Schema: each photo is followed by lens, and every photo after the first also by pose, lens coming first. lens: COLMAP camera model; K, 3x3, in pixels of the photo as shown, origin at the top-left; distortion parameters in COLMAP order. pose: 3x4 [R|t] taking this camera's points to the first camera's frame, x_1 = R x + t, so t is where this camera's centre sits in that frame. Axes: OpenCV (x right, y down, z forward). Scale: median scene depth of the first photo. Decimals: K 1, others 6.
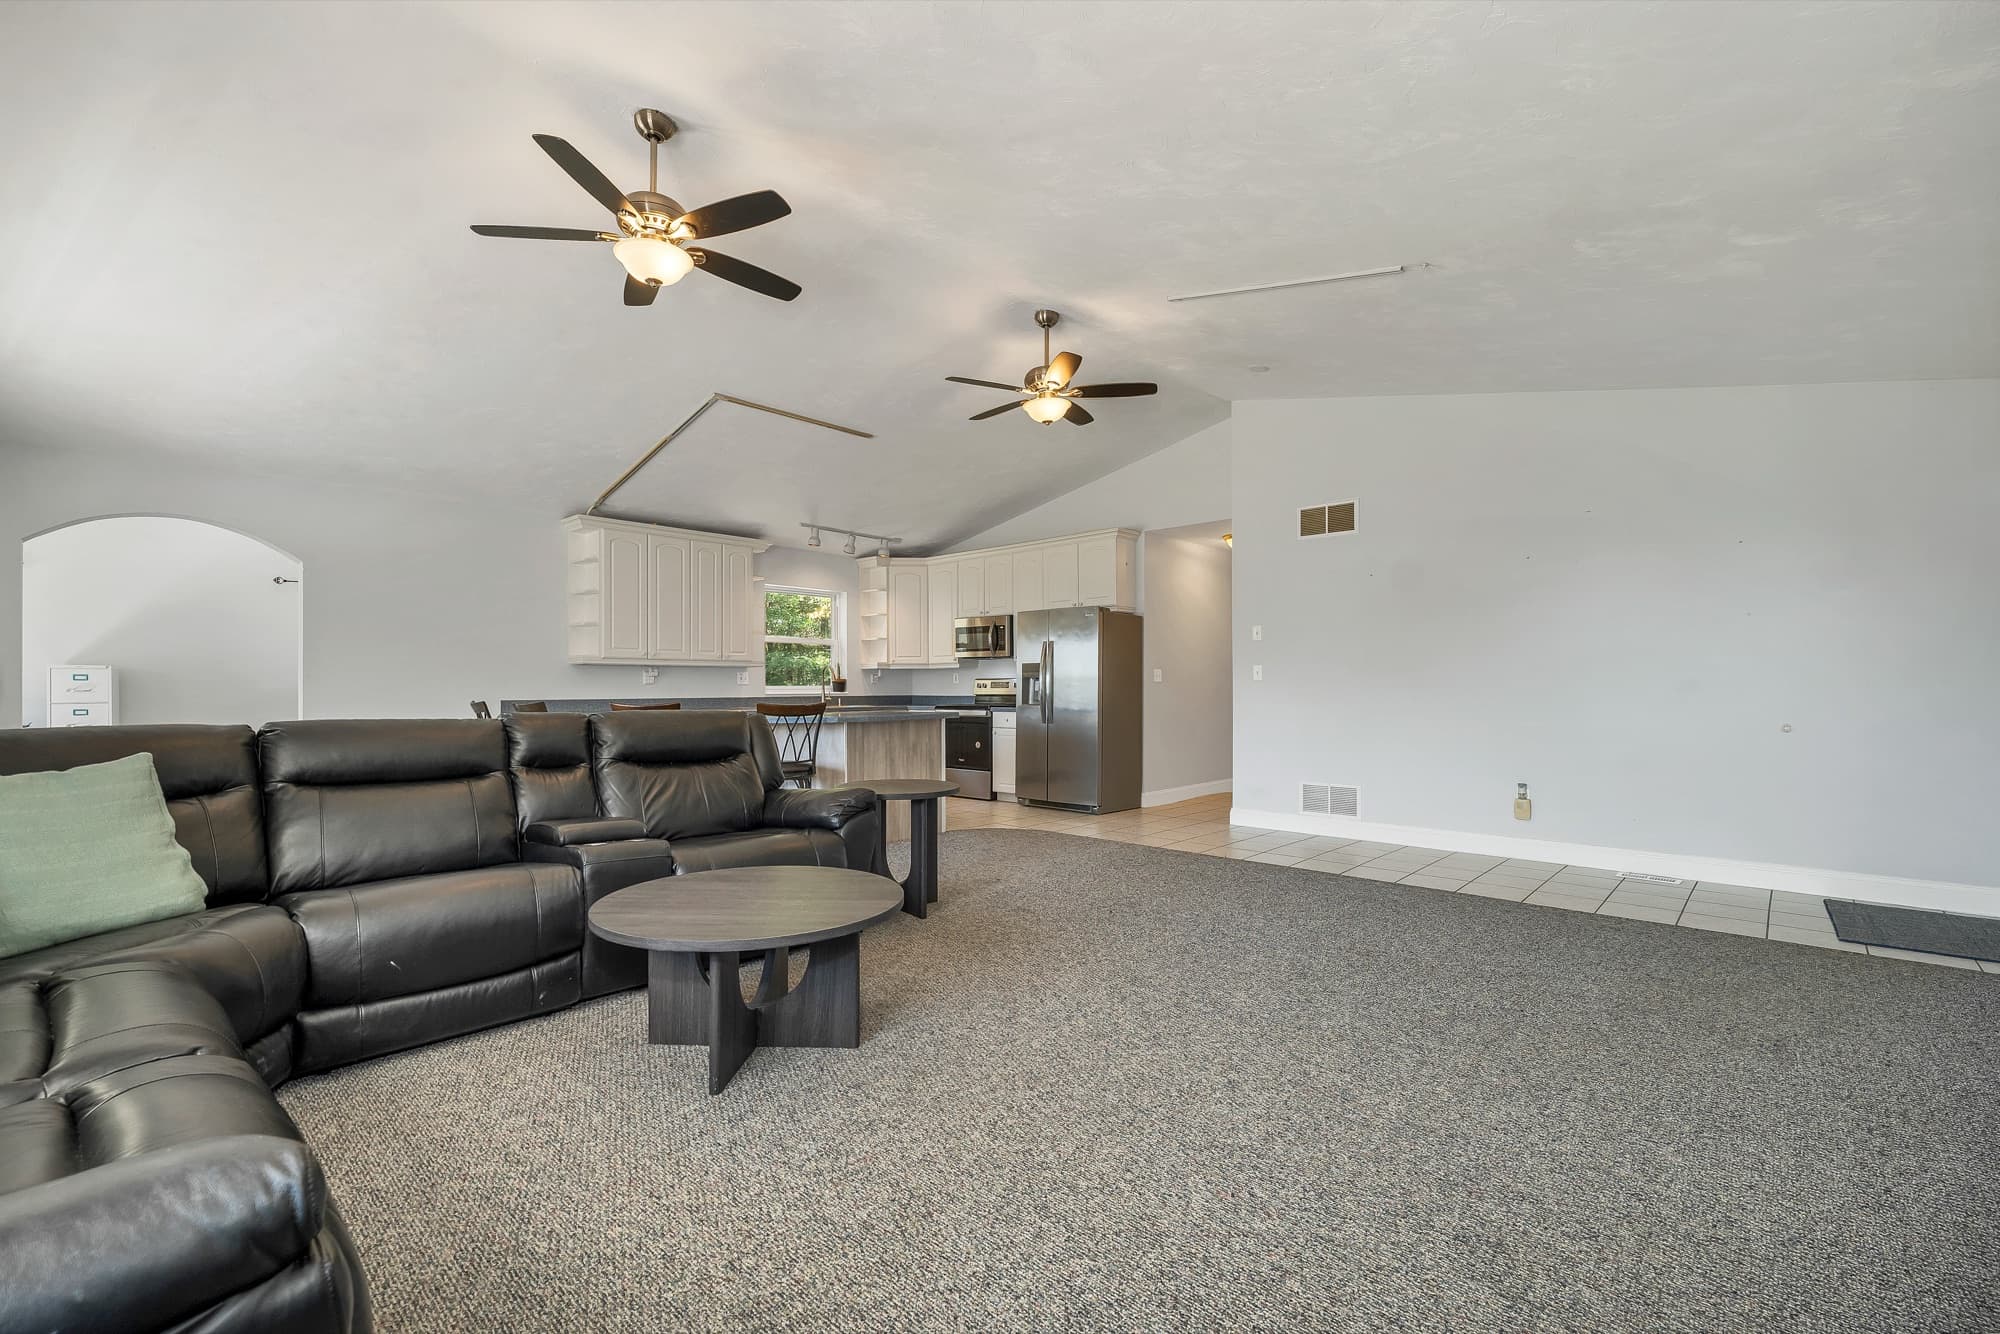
lens RADIAL K [[813.9, 0, 997.0], [0, 813.9, 680.9], [0, 0, 1]] dist [0.002816, 0.000073]
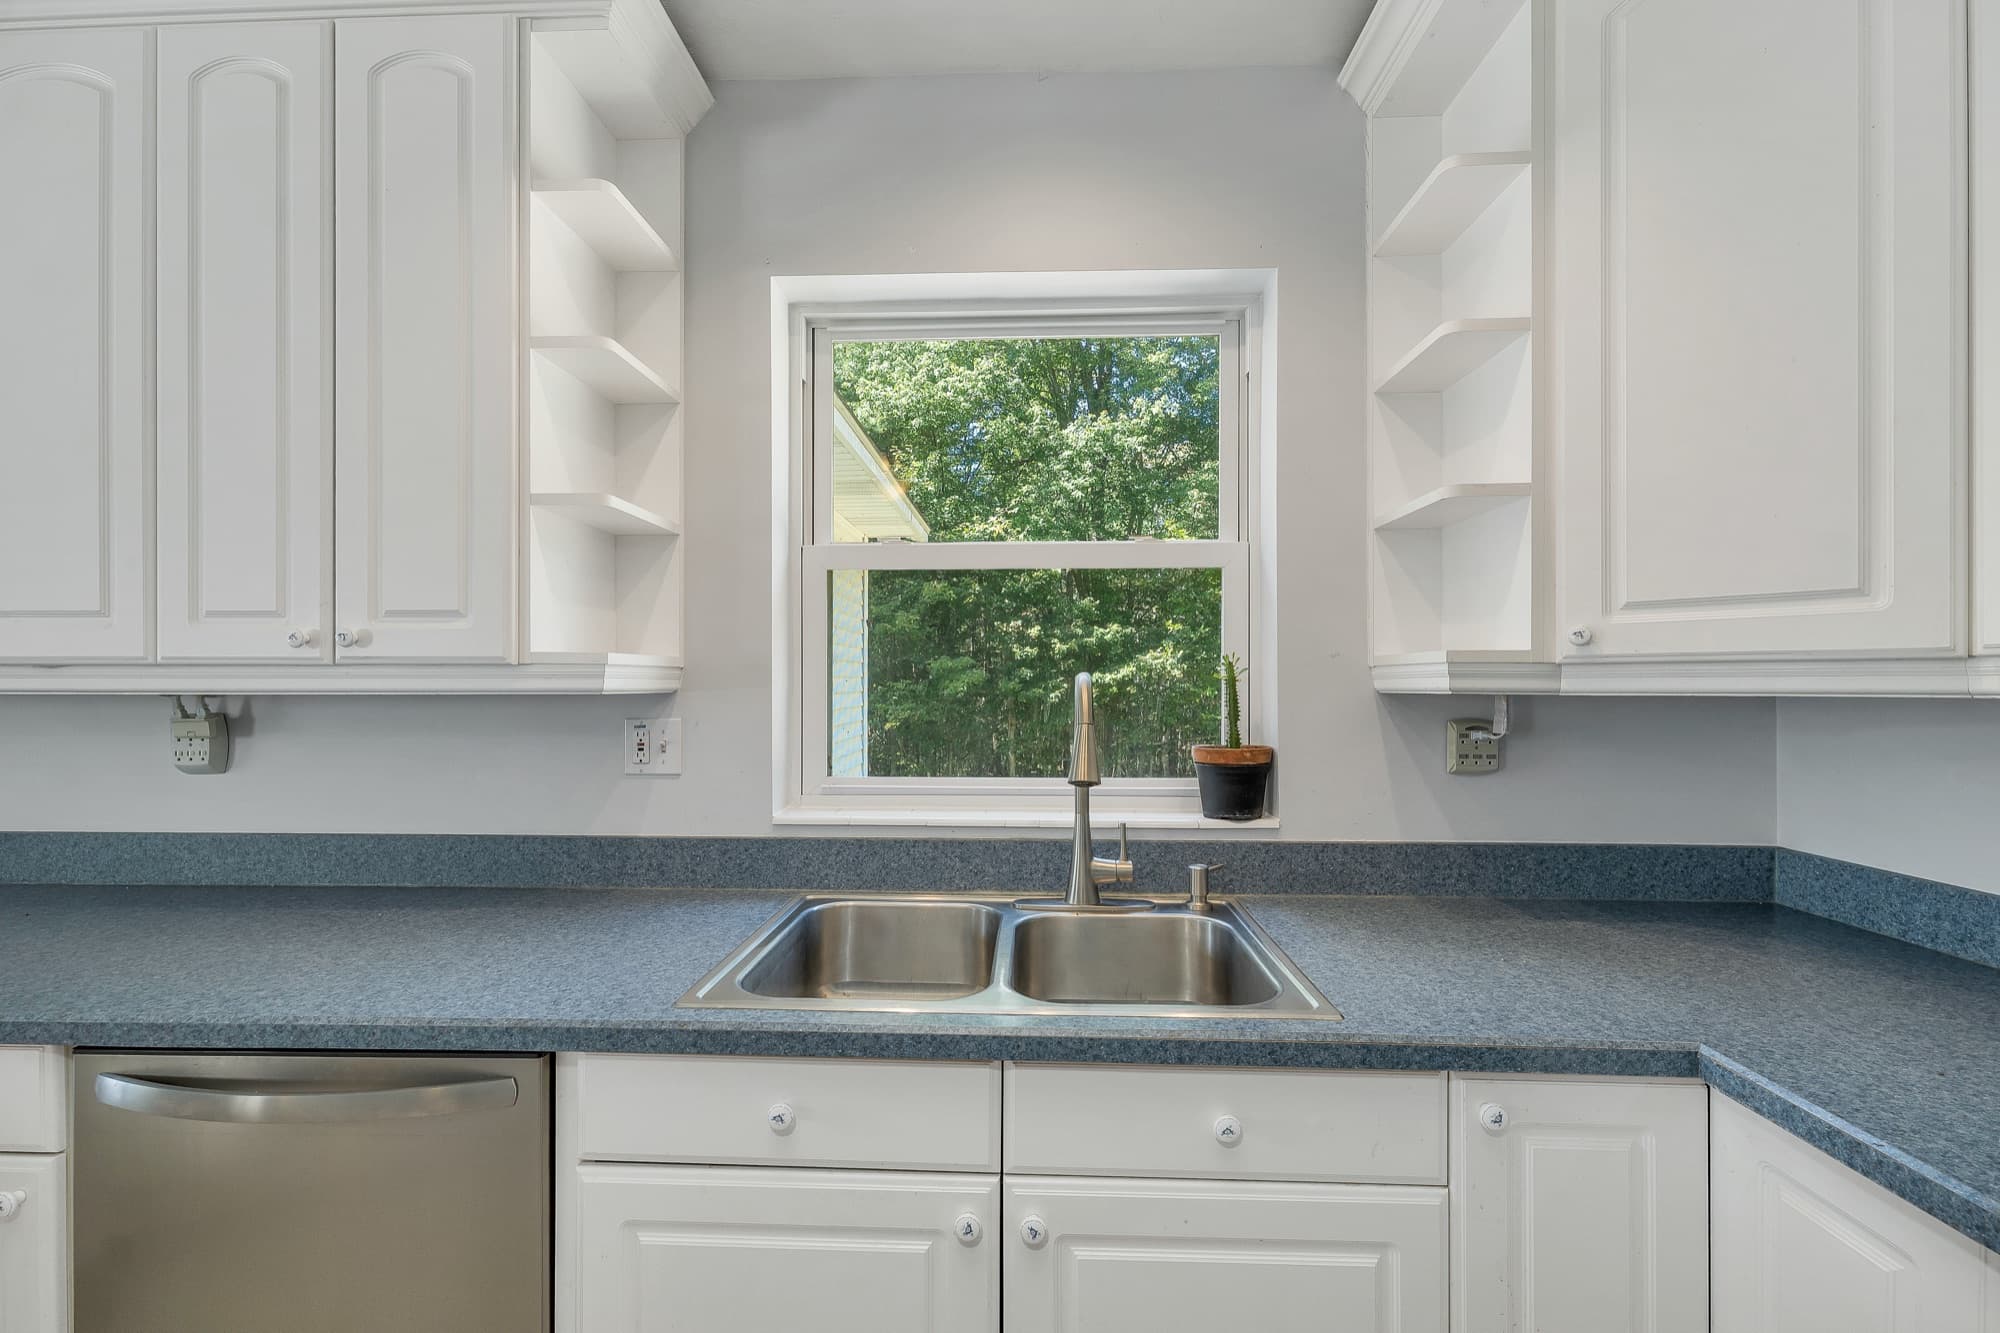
lens RADIAL K [[813.9, 0, 1005.3], [0, 813.9, 671.1], [0, 0, 1]] dist [0.002816, 0.000073]
pose [[0.651050, -0.000701, -0.759035, -0.092936], [0.000298, 1.000000, -0.000668, -0.020801], [0.759035, 0.000209, 0.651050, 0.896087]]
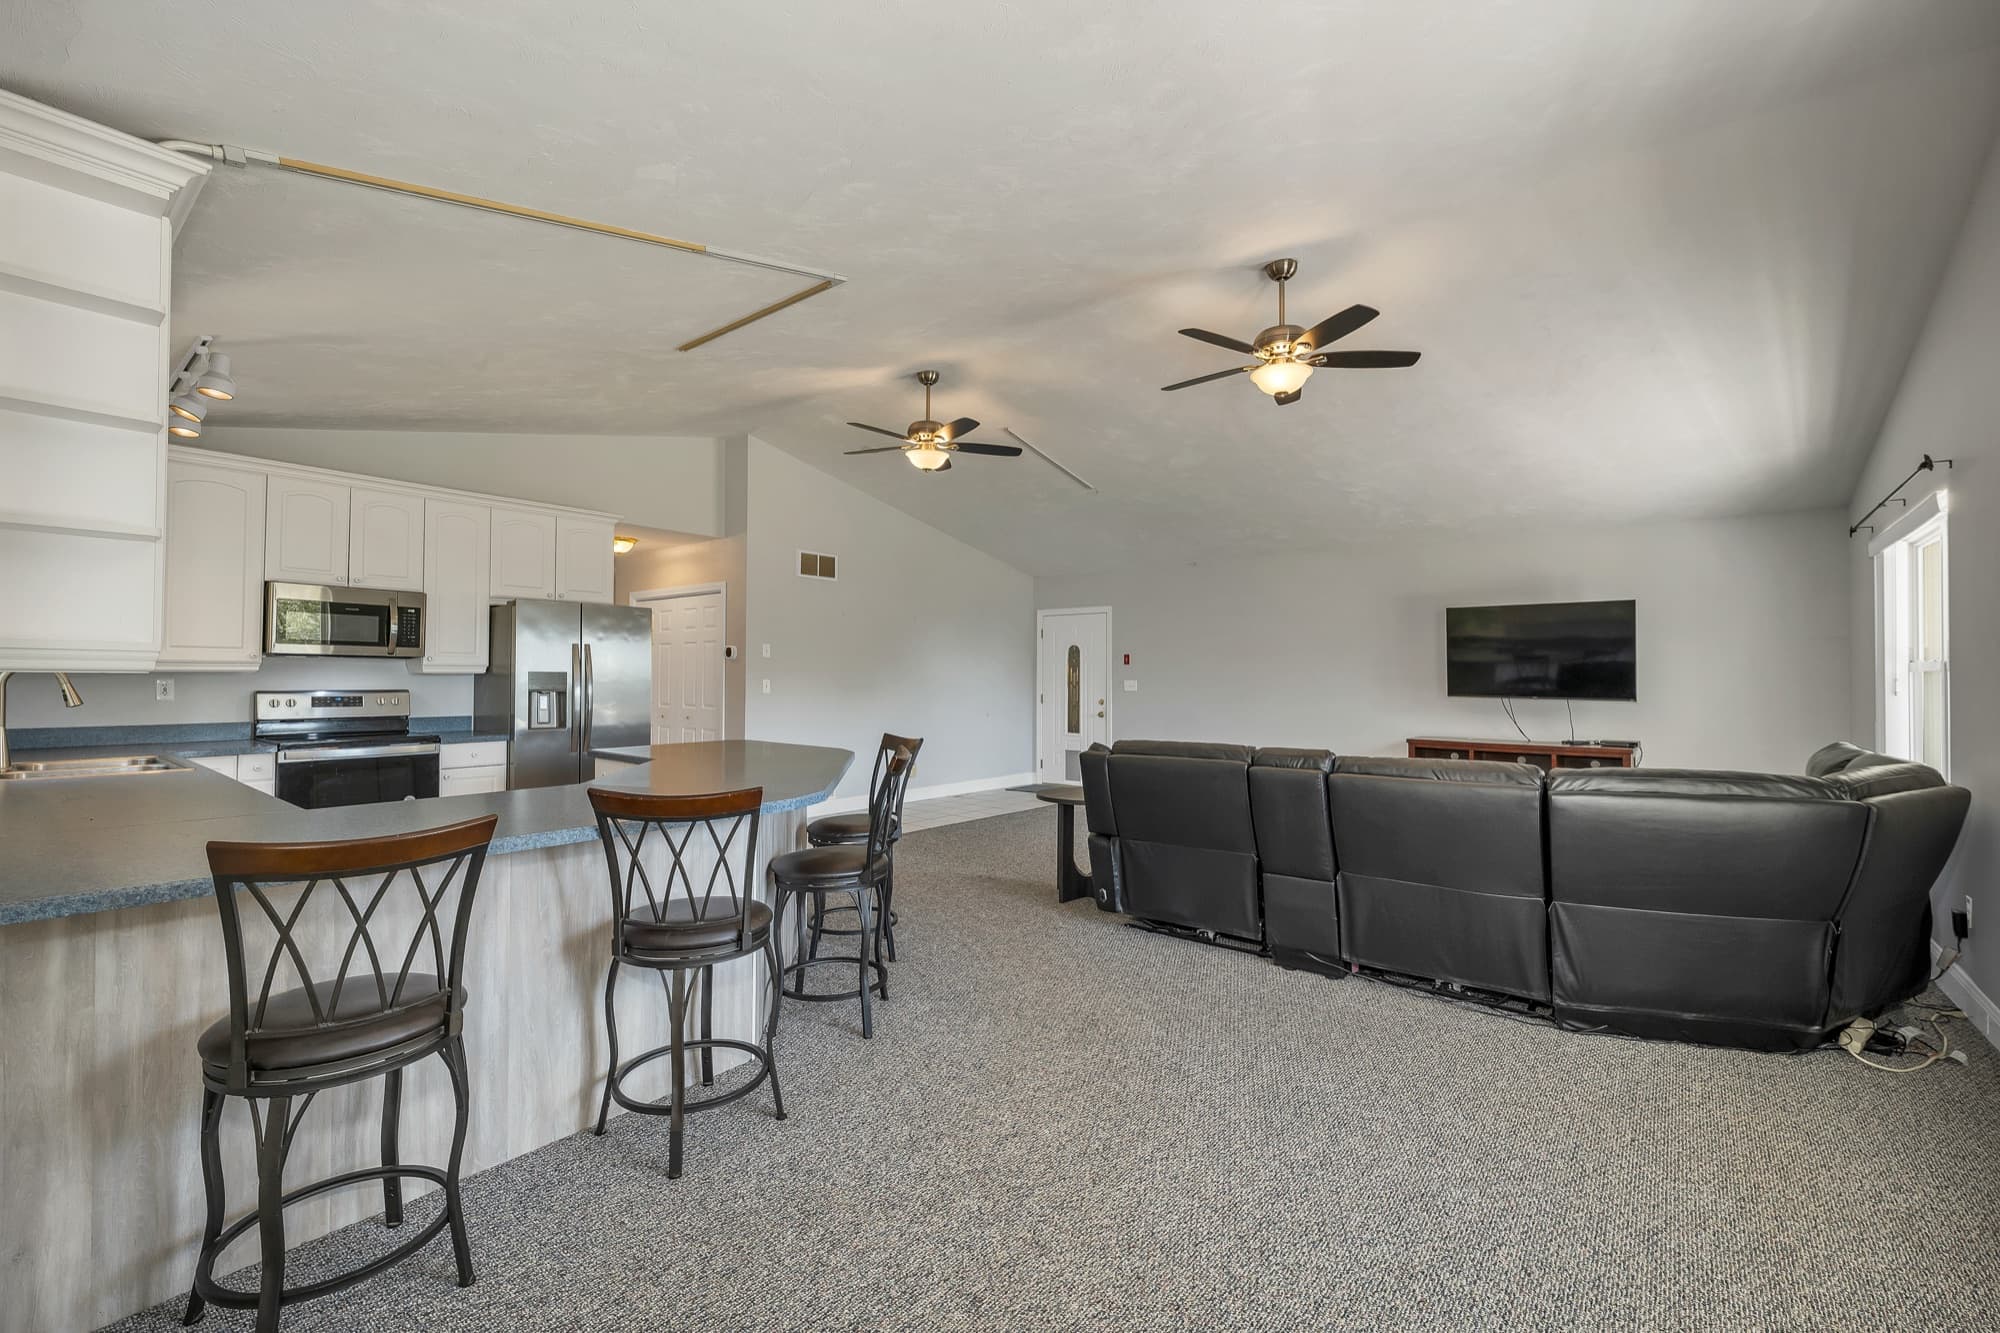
lens RADIAL K [[813.9, 0, 1007.6], [0, 813.9, 669.0], [0, 0, 1]] dist [0.002816, 0.000073]
pose [[-0.041122, 0.015931, 0.999027, -0.625058], [-0.009558, 0.999821, -0.016337, -0.014517], [-0.999108, -0.010220, -0.040962, 0.548968]]
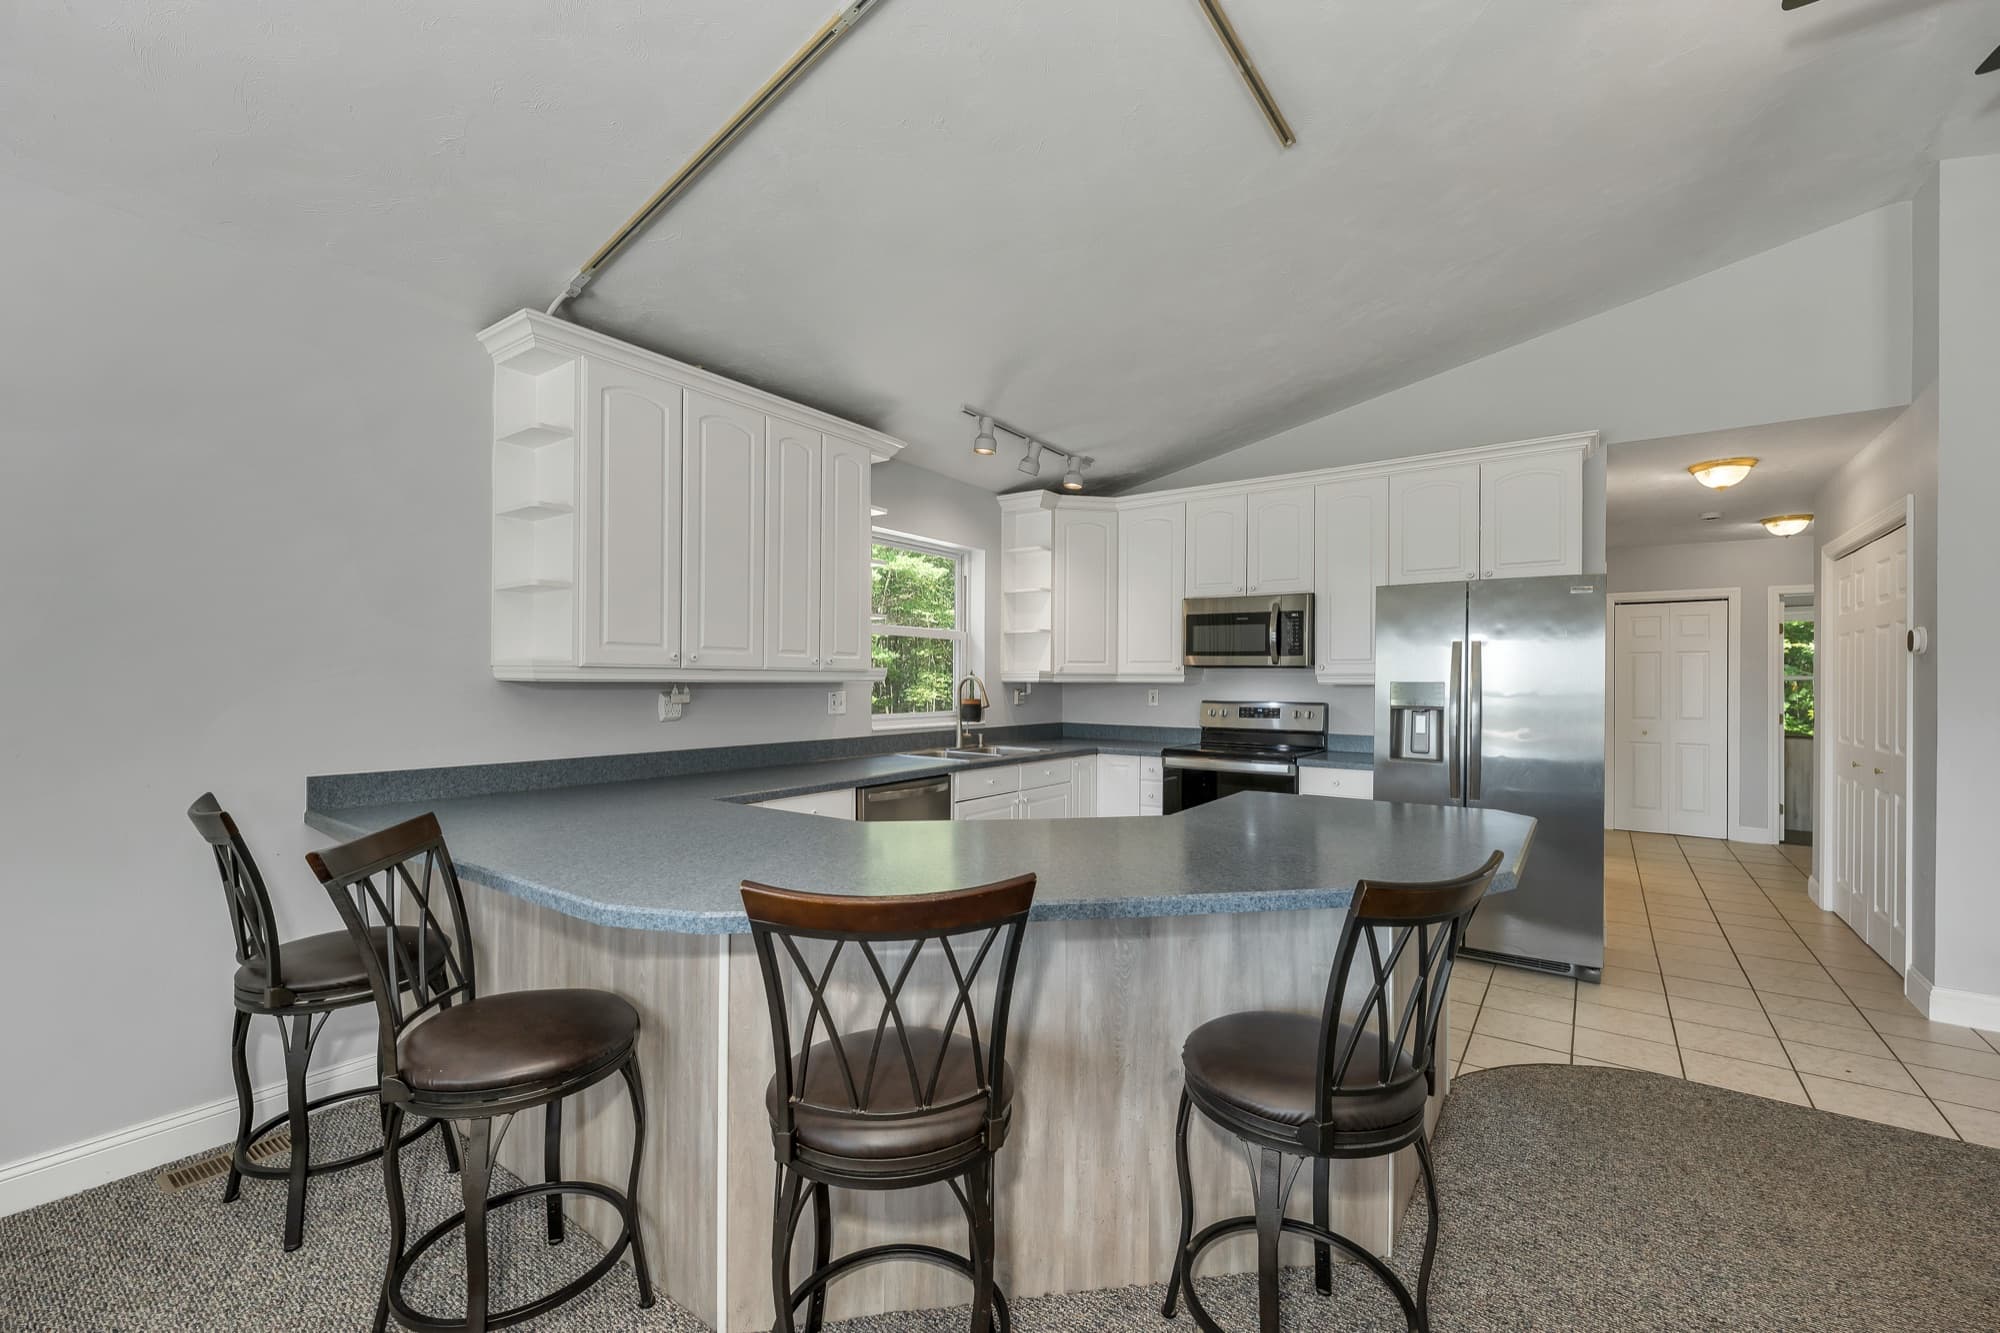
lens RADIAL K [[813.9, 0, 1008.8], [0, 813.9, 675.0], [0, 0, 1]] dist [0.002816, 0.000073]
pose [[0.993021, 0.008988, 0.117598, -0.252934], [-0.008890, 0.999960, -0.001353, -0.020653], [-0.117606, 0.000298, 0.993060, 0.447784]]
